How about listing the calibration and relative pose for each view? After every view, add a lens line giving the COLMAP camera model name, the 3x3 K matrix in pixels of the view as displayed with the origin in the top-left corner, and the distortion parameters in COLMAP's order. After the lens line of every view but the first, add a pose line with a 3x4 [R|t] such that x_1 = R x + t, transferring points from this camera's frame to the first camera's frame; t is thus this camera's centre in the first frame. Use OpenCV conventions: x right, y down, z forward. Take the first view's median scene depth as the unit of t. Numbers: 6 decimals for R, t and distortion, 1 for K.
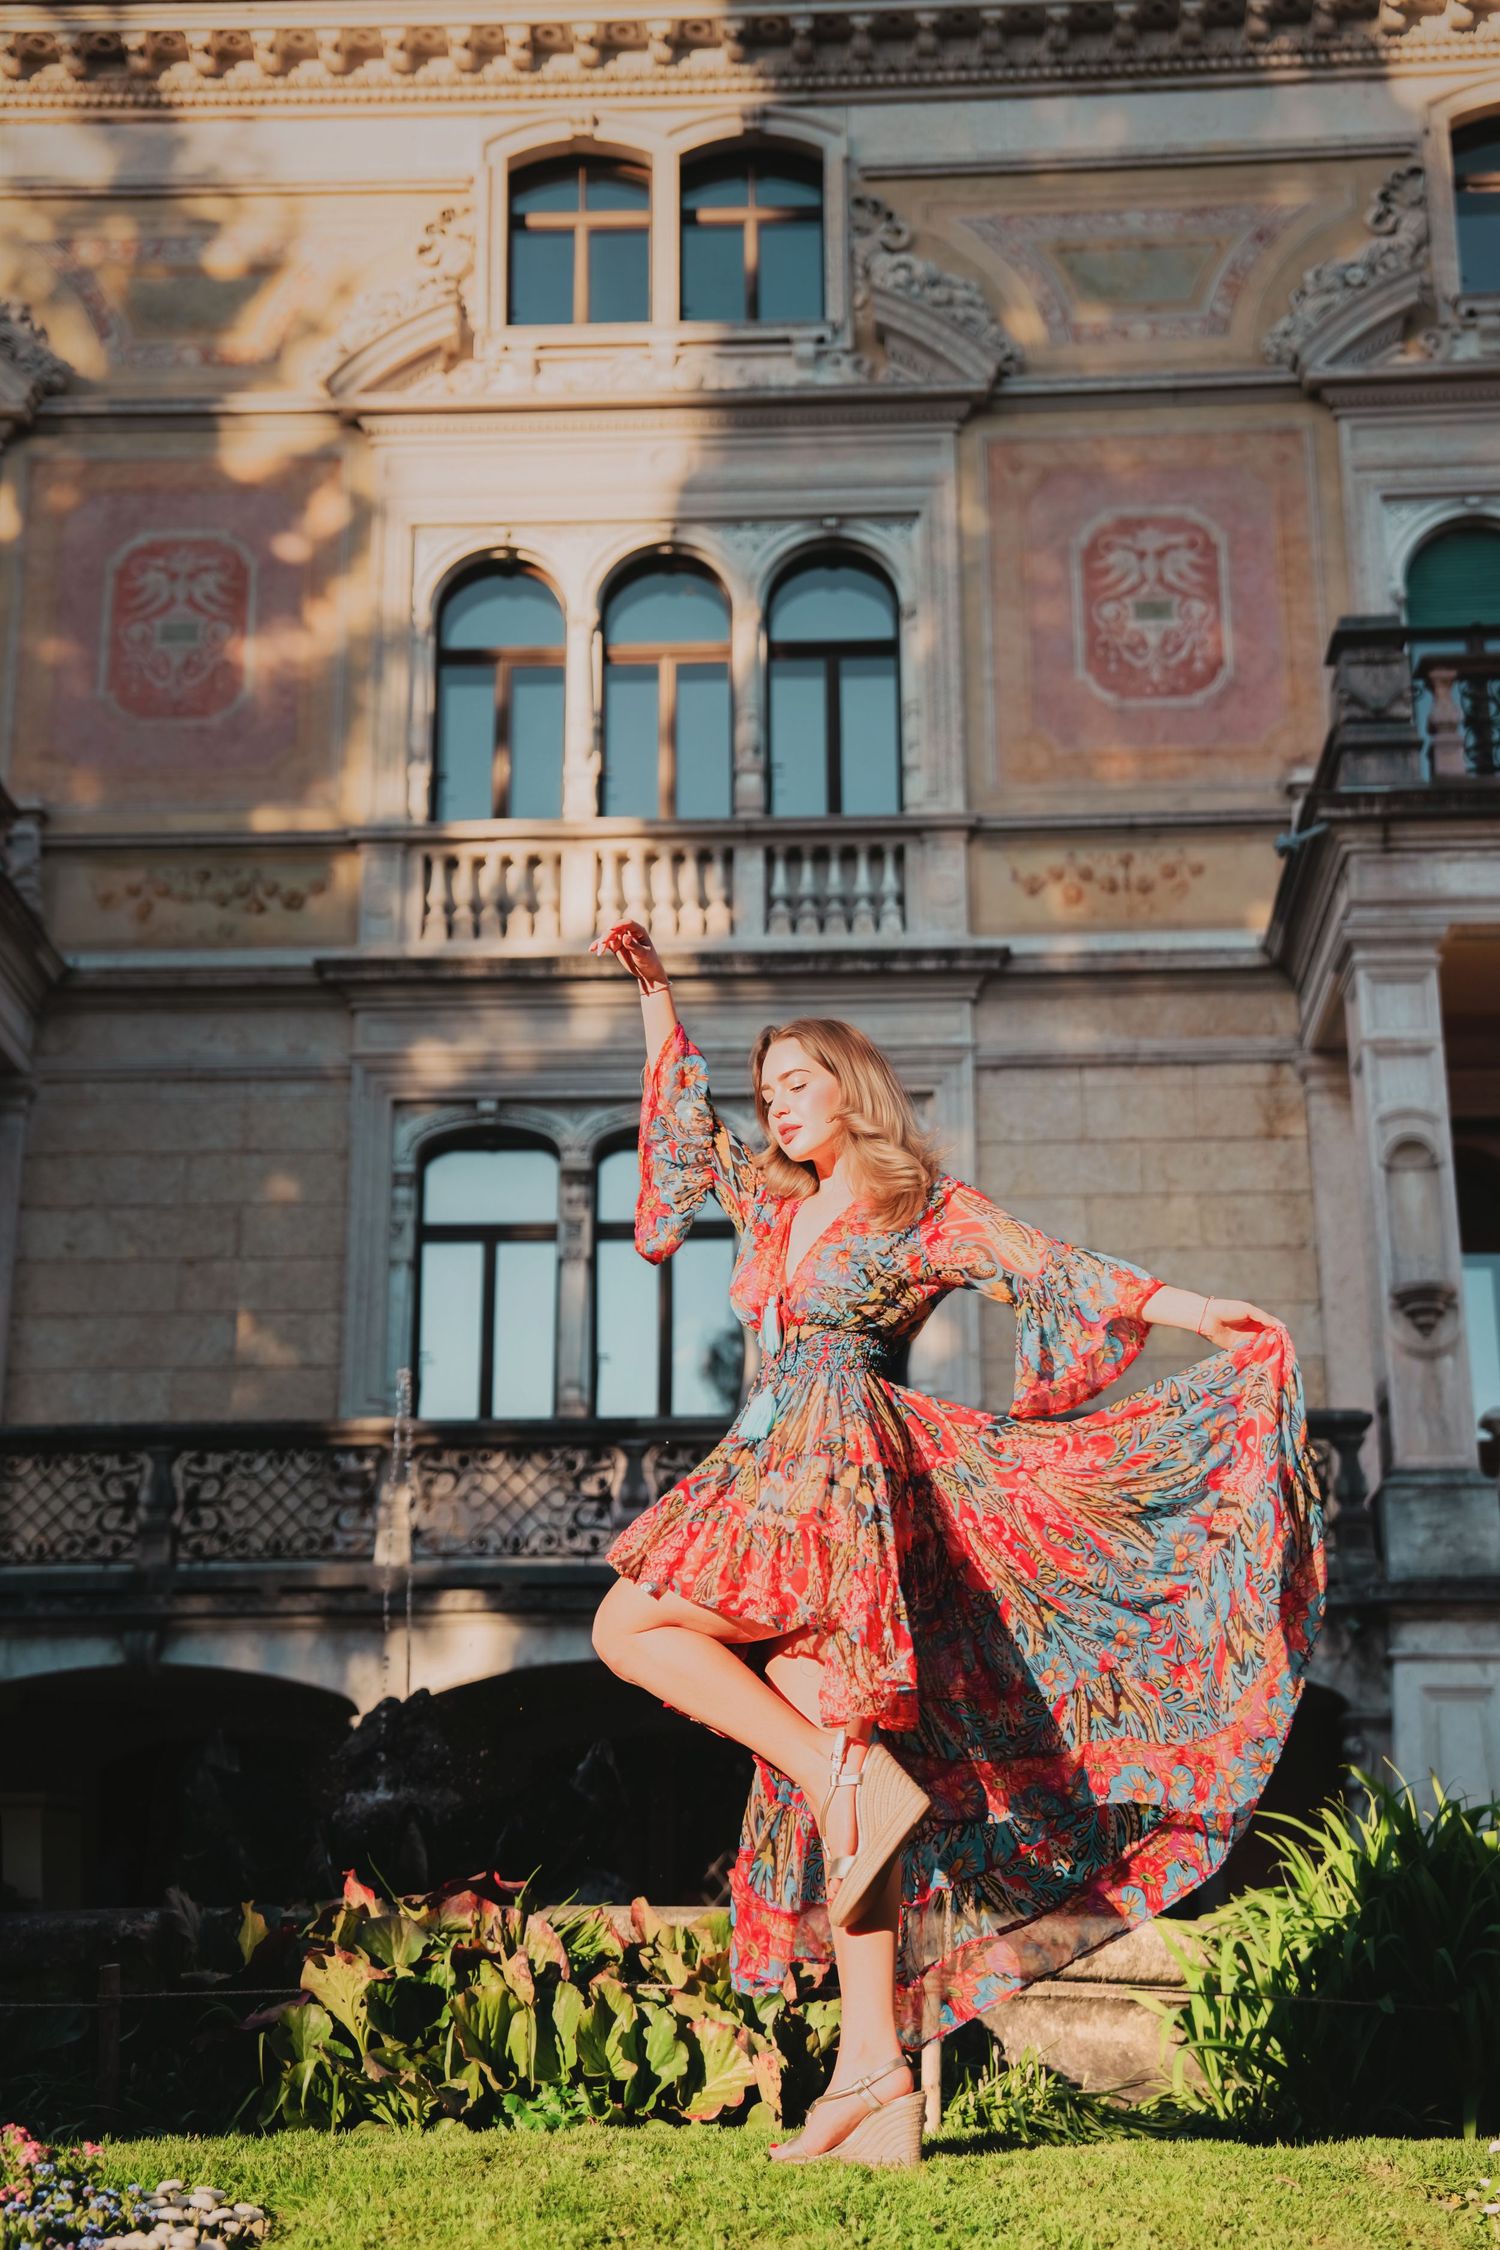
lens RADIAL K [[2999.4, 0, 743.5], [0, 2999.4, 1132.2], [0, 0, 1]] dist [0.136619, -0.042337]
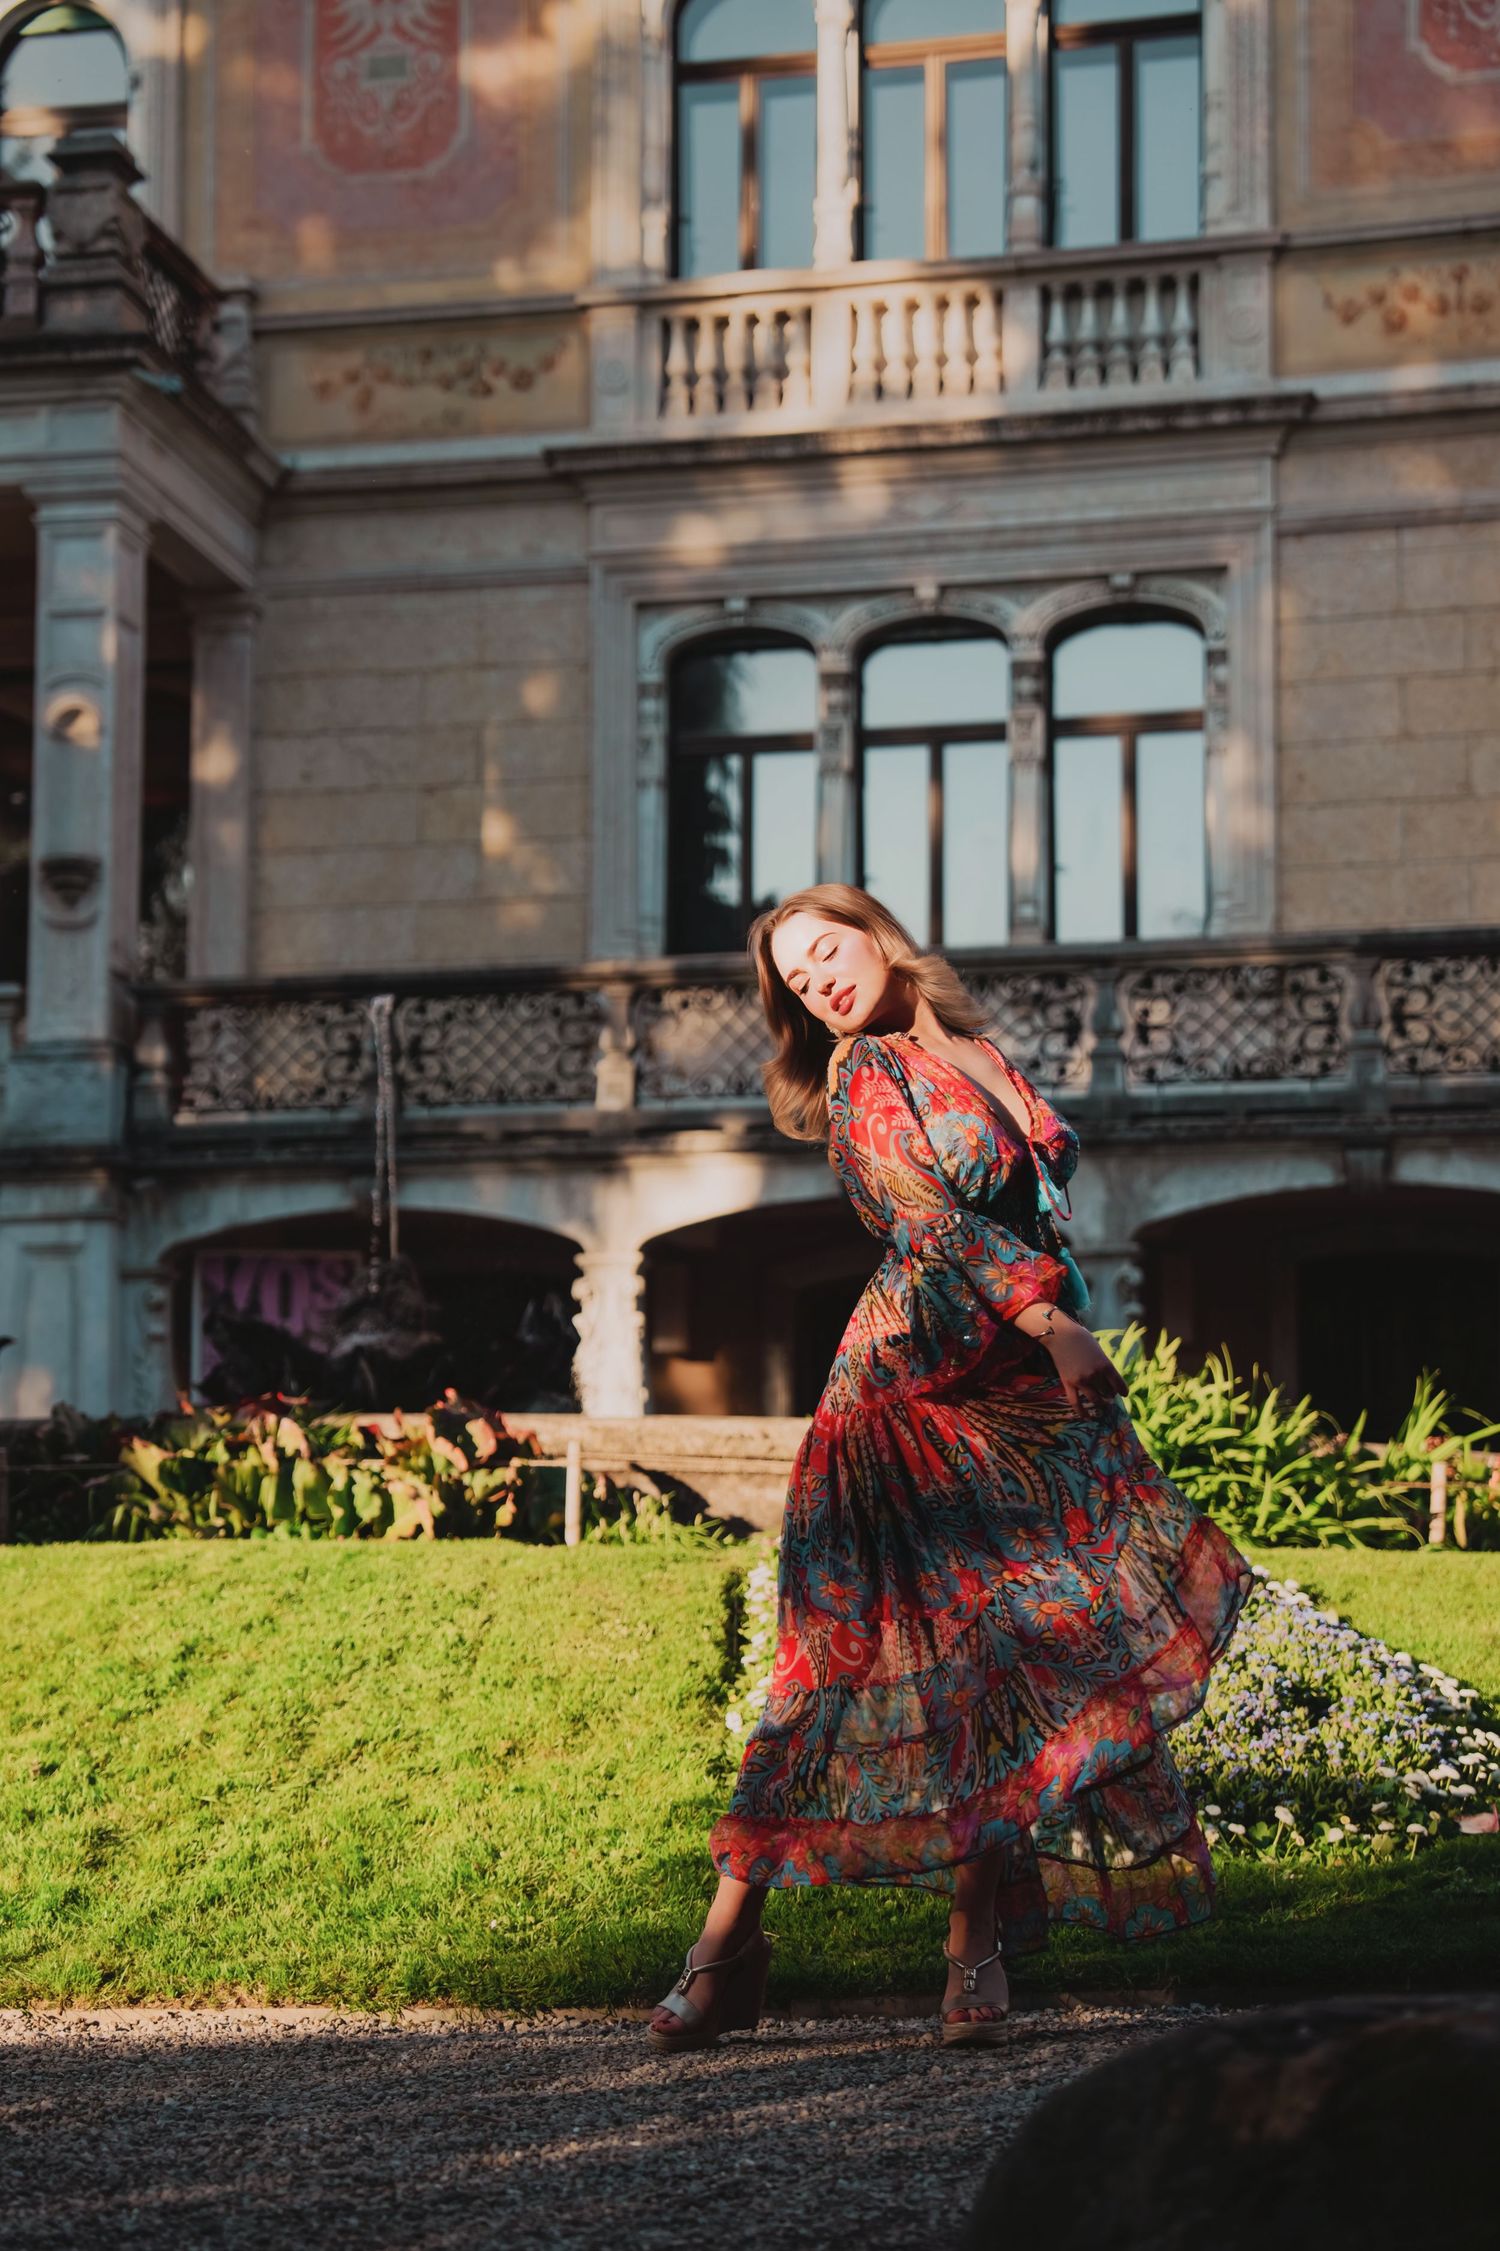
lens RADIAL K [[4319.3, 0, 792.8], [0, 4319.3, 1129.4], [0, 0, 1]] dist [0.281063, -0.017136]
pose [[0.981784, -0.020976, -0.188840, 0.174608], [0.051605, 0.985964, 0.158781, -0.059333], [0.182859, -0.165633, 0.969086, -0.292231]]
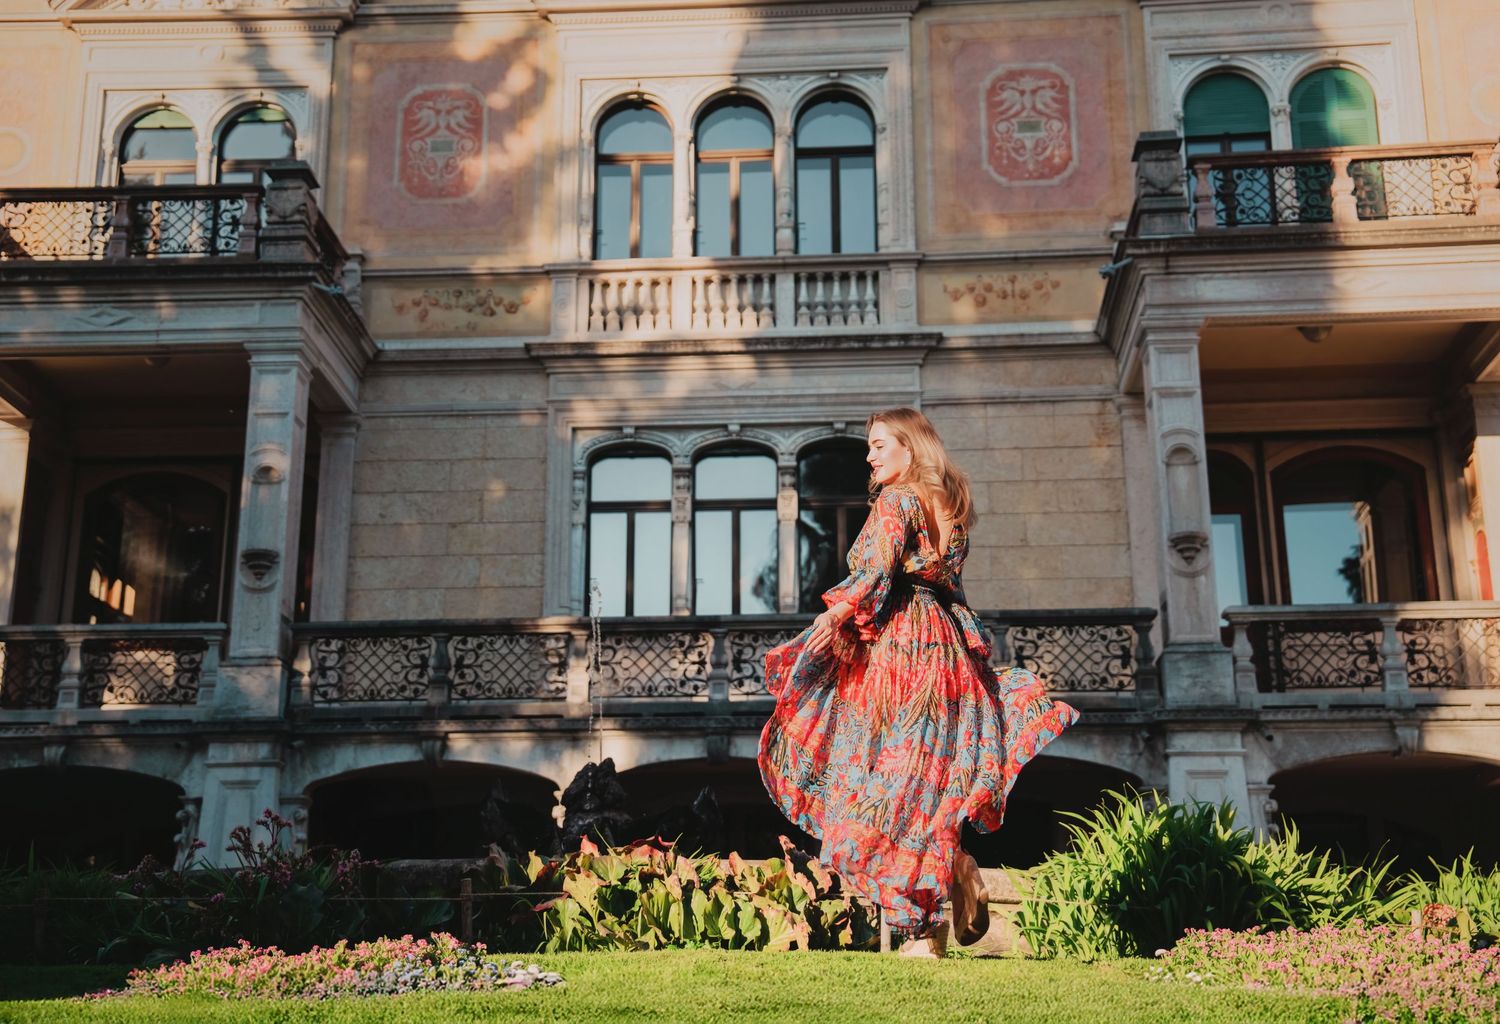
lens RADIAL K [[1933.3, 0, 741.2], [0, 1933.3, 498.2], [0, 0, 1]] dist [0.121189, 0.005074]
pose [[0.999772, -0.006187, -0.020421, -0.001046], [0.006801, 0.999524, 0.030108, -0.003160], [0.020225, -0.030240, 0.999338, -0.075039]]
